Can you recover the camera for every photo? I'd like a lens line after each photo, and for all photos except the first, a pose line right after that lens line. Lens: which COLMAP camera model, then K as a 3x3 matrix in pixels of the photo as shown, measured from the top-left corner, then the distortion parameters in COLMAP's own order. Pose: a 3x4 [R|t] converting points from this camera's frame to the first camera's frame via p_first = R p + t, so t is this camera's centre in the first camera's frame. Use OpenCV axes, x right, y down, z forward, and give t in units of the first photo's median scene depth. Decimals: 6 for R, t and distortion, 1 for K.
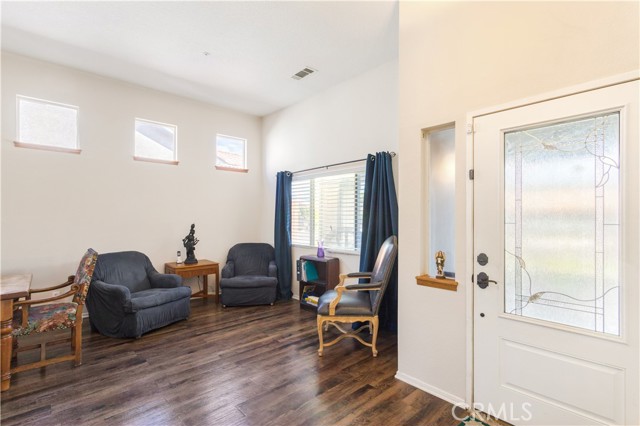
lens RADIAL K [[305.7, 0, 320.5], [0, 305.7, 220.4], [0, 0, 1]] dist [0.000910, 0.000252]
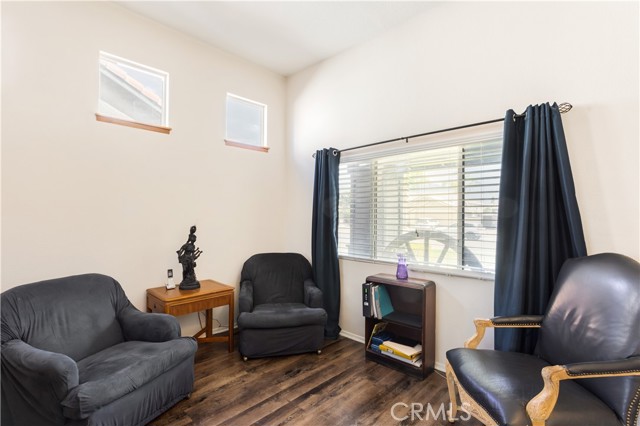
lens RADIAL K [[307.8, 0, 322.5], [0, 307.8, 214.0], [0, 0, 1]] dist [0.000140, 0.000733]
pose [[0.997741, 0.004523, 0.067024, -0.201128], [-0.003538, 0.999884, -0.014809, -0.004714], [-0.067083, 0.014538, 0.997641, 0.360804]]
